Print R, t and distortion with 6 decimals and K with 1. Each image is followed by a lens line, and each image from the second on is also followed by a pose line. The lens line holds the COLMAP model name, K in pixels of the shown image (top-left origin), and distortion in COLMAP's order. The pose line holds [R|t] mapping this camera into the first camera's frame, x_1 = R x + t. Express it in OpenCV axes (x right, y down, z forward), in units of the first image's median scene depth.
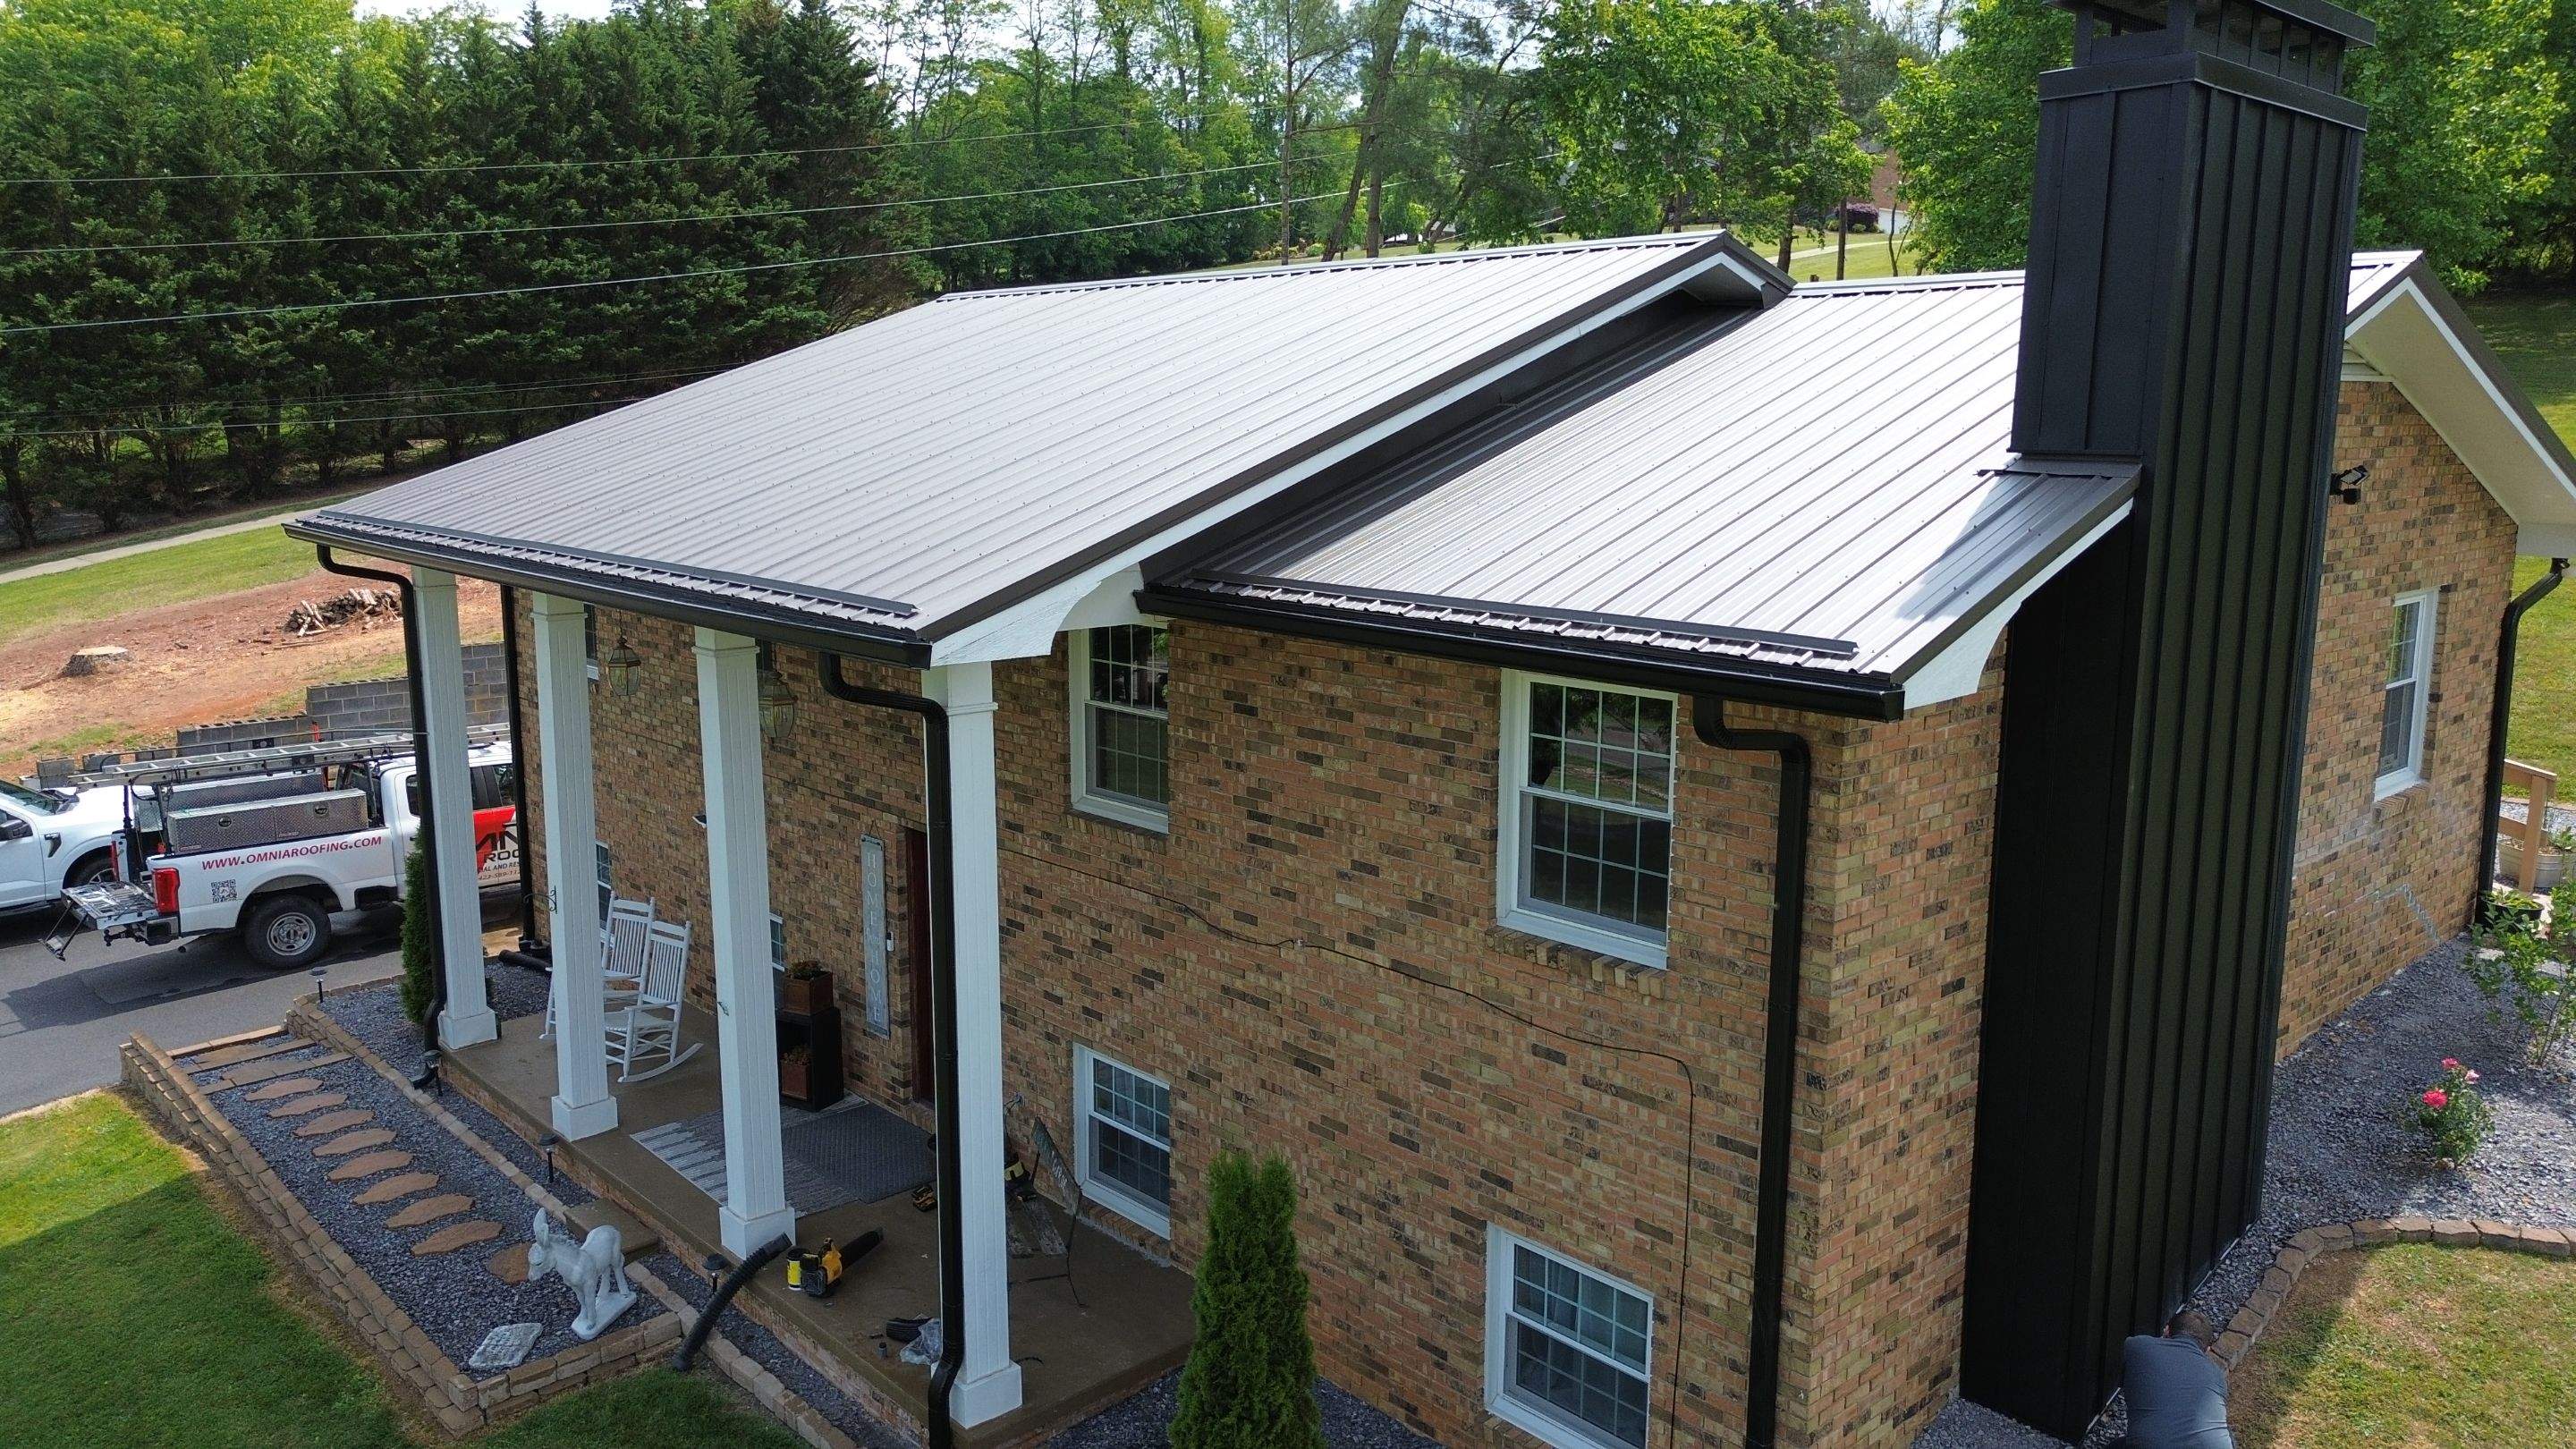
lens RADIAL K [[1825.4, 0, 1283.7], [0, 1825.4, 715.7], [0, 0, 1]] dist [0.078754, -0.078684]
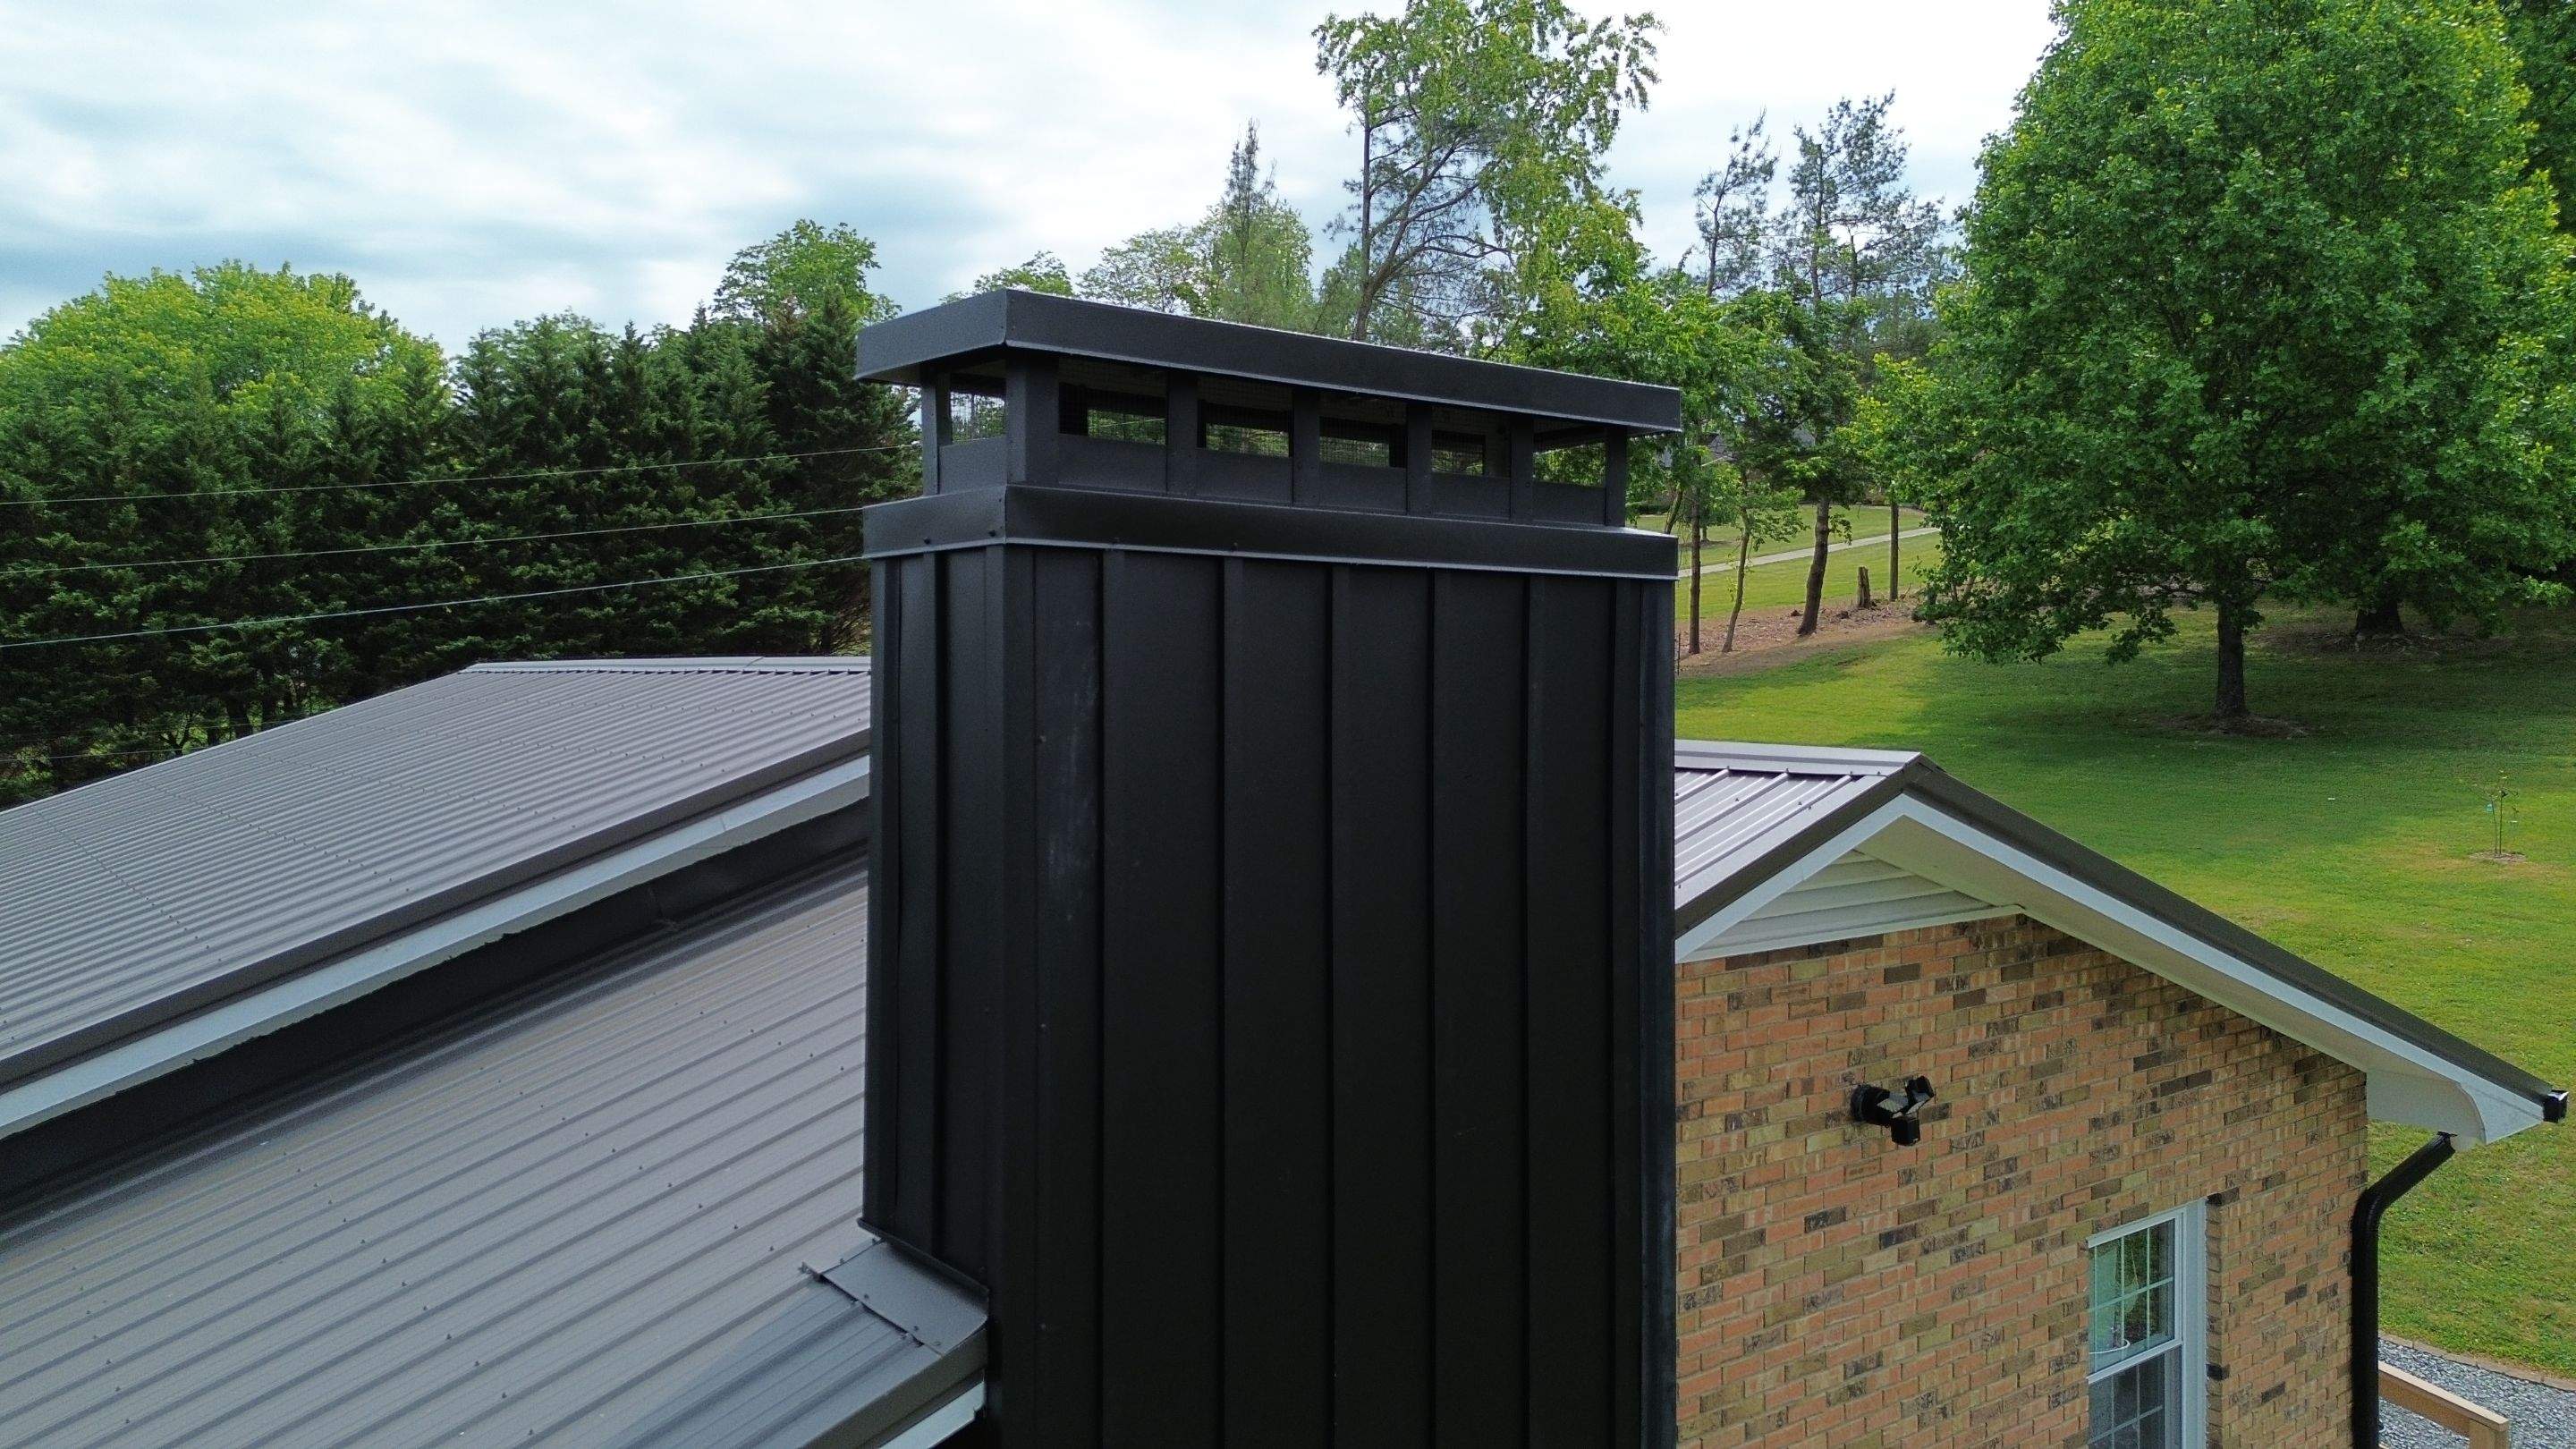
lens RADIAL K [[1825.4, 0, 1283.7], [0, 1825.4, 715.7], [0, 0, 1]] dist [0.078754, -0.078684]
pose [[0.996733, 0.000263, -0.080763, 0.126023], [-0.011881, 0.989592, -0.143408, -0.048052], [0.079884, 0.143899, 0.986363, 0.114342]]
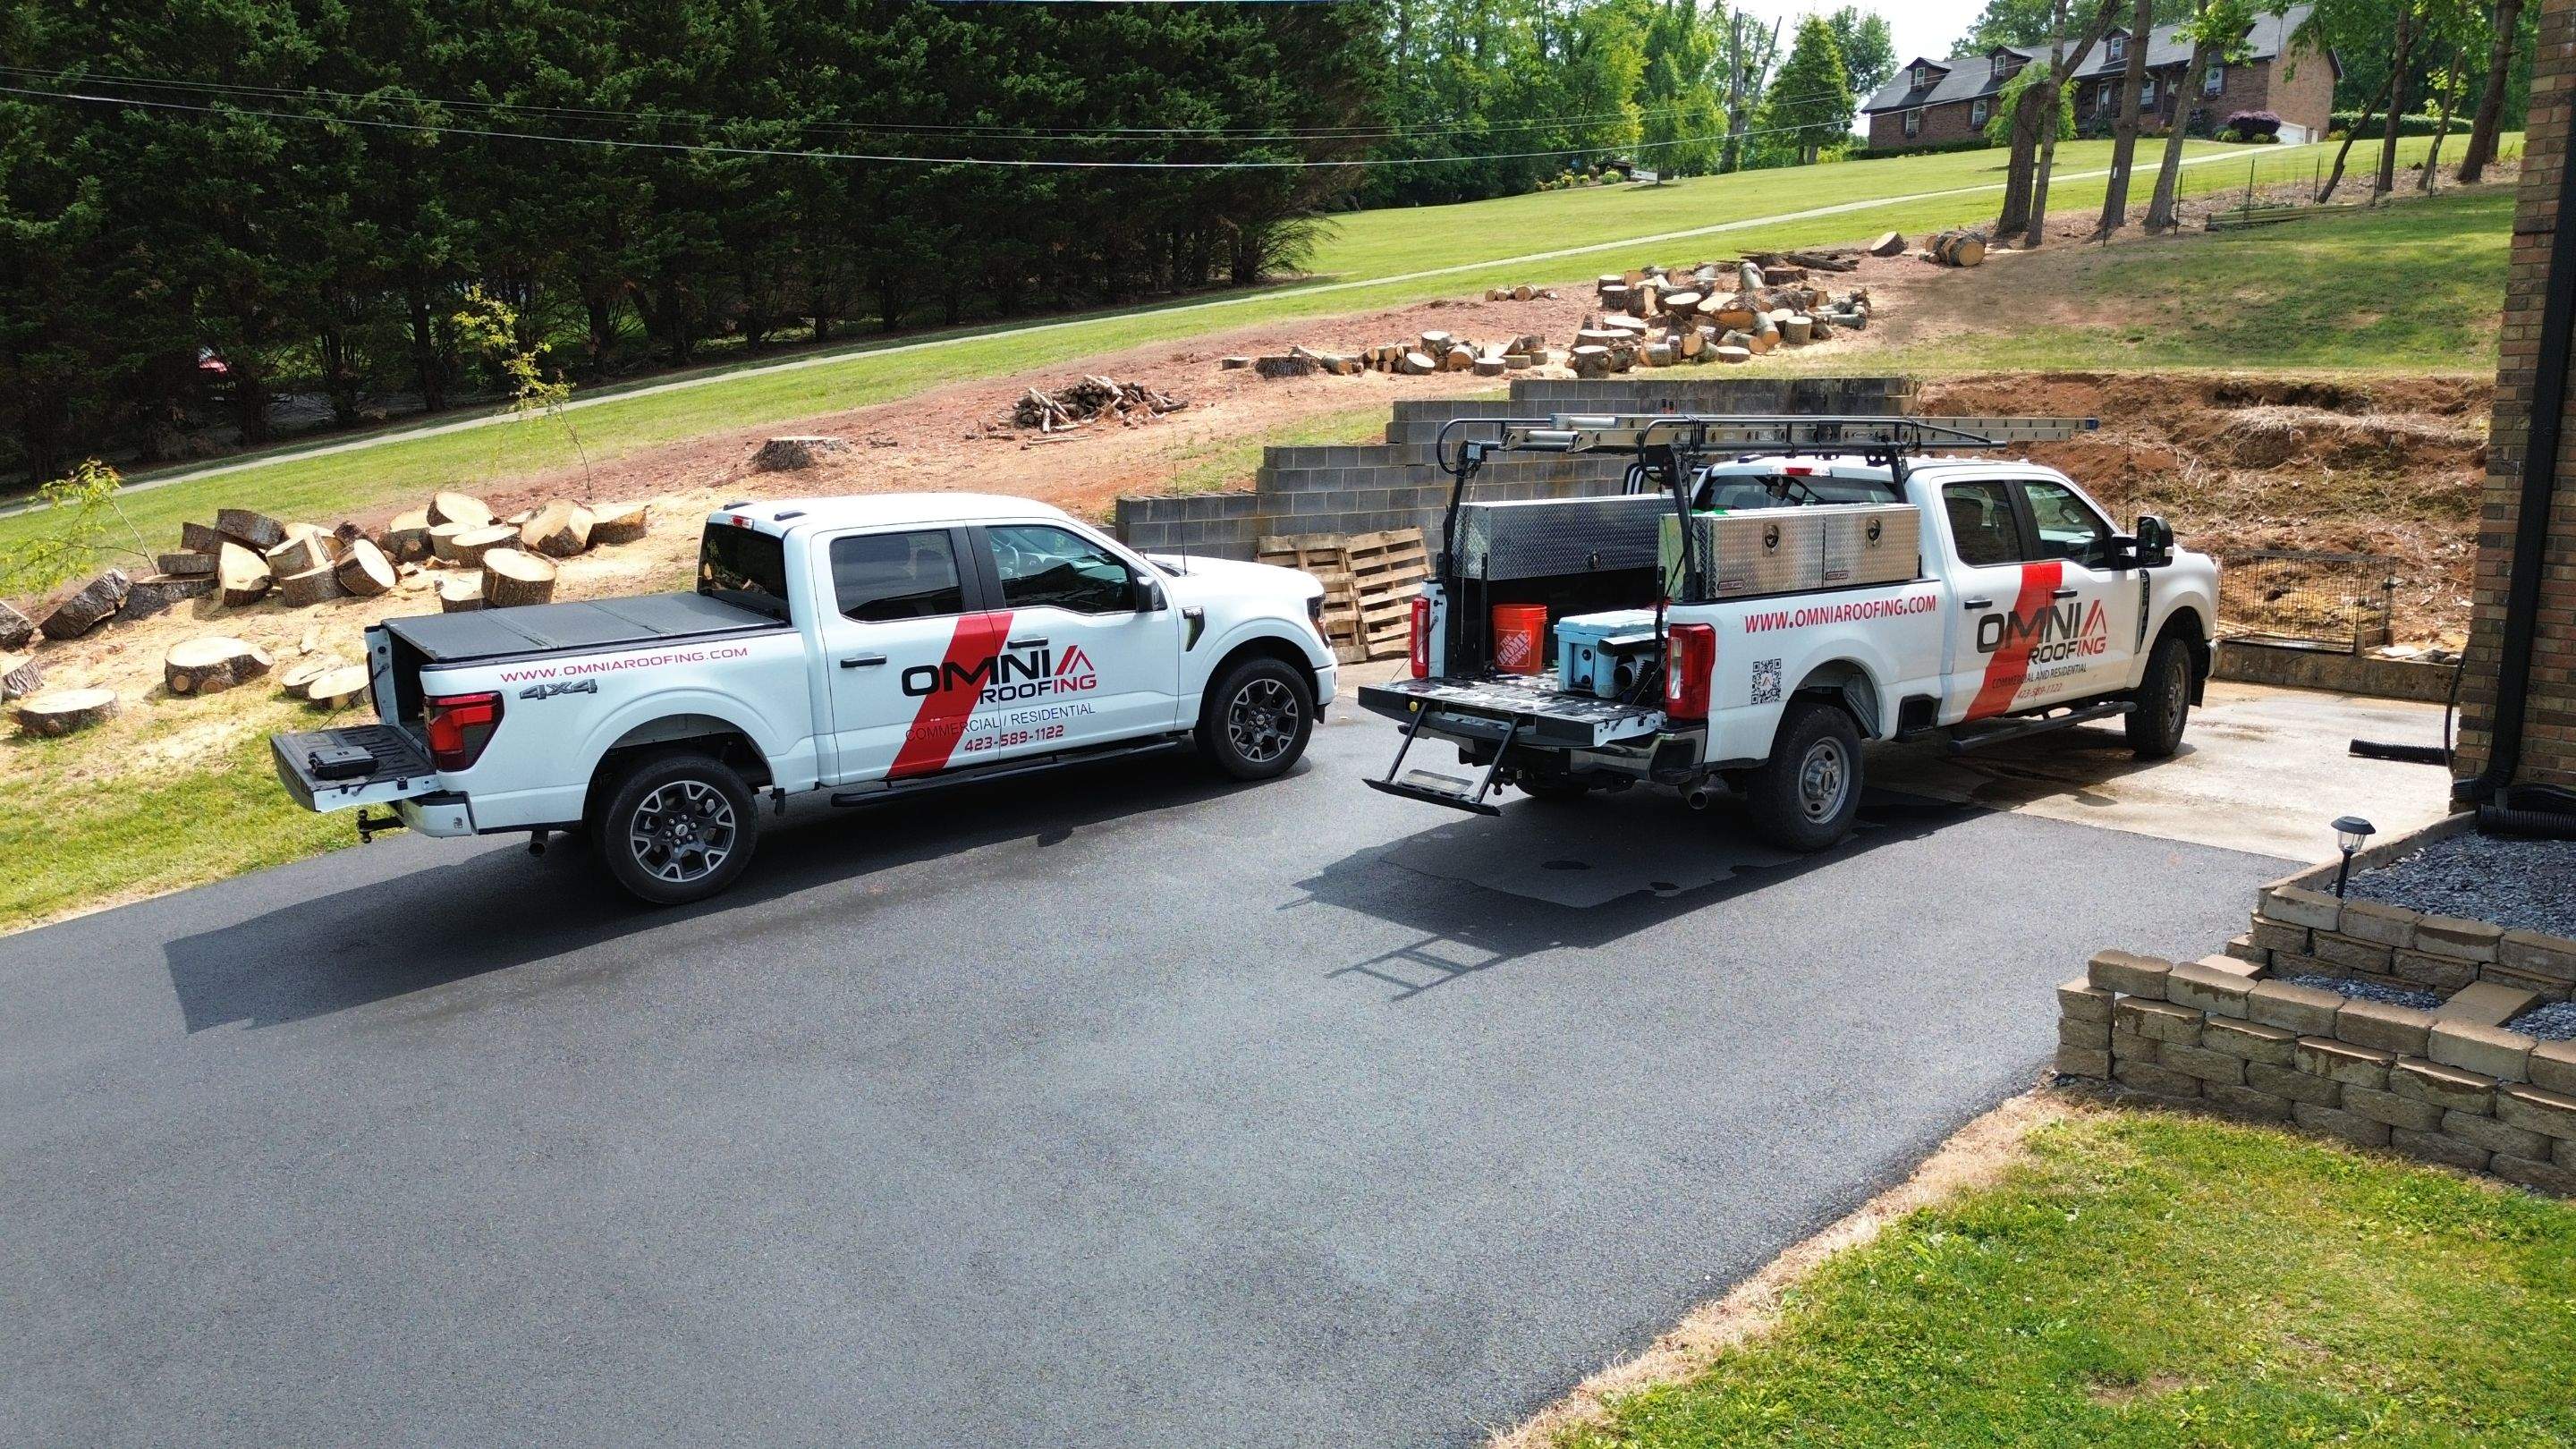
lens RADIAL K [[1832.2, 0, 1283.8], [0, 1832.2, 716.5], [0, 0, 1]] dist [0.075669, -0.078289]
pose [[0.998862, 0.010061, -0.046620, -0.369335], [-0.010062, 0.999949, 0.000219, 0.057453], [0.046620, 0.000250, 0.998913, 0.282022]]
